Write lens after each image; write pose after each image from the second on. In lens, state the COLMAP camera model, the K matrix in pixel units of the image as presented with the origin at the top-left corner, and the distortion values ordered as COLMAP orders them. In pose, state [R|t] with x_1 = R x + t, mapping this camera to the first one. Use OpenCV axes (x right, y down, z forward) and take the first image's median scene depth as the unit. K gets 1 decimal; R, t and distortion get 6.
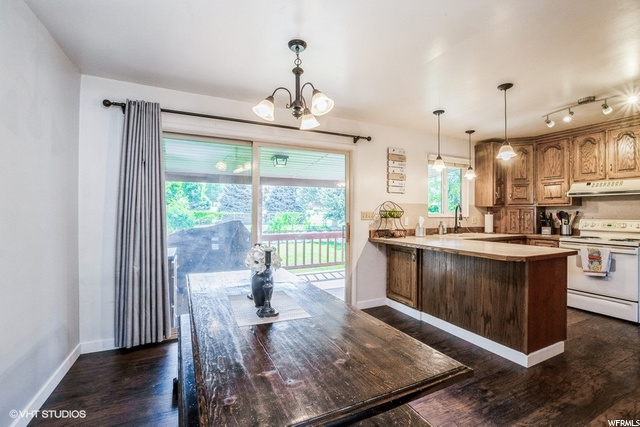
lens RADIAL K [[285.8, 0, 322.1], [0, 285.8, 210.7], [0, 0, 1]] dist [-0.034418, 0.006438]
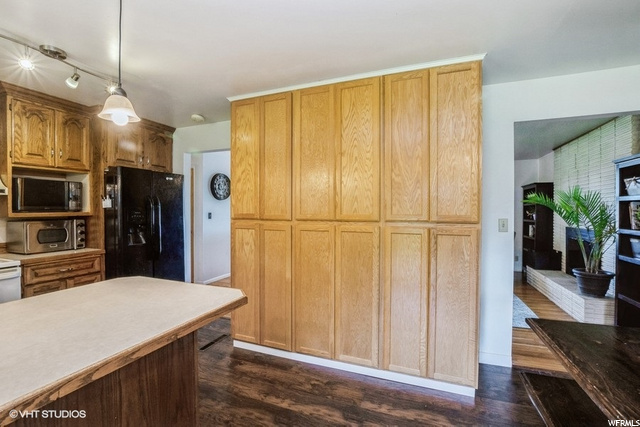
lens RADIAL K [[285.8, 0, 322.3], [0, 285.8, 214.9], [0, 0, 1]] dist [-0.034418, 0.006438]
pose [[-0.680651, -0.019333, 0.732353, 0.027303], [-0.011197, 0.999810, 0.015986, -0.023290], [-0.732522, 0.002681, -0.680738, 0.702200]]
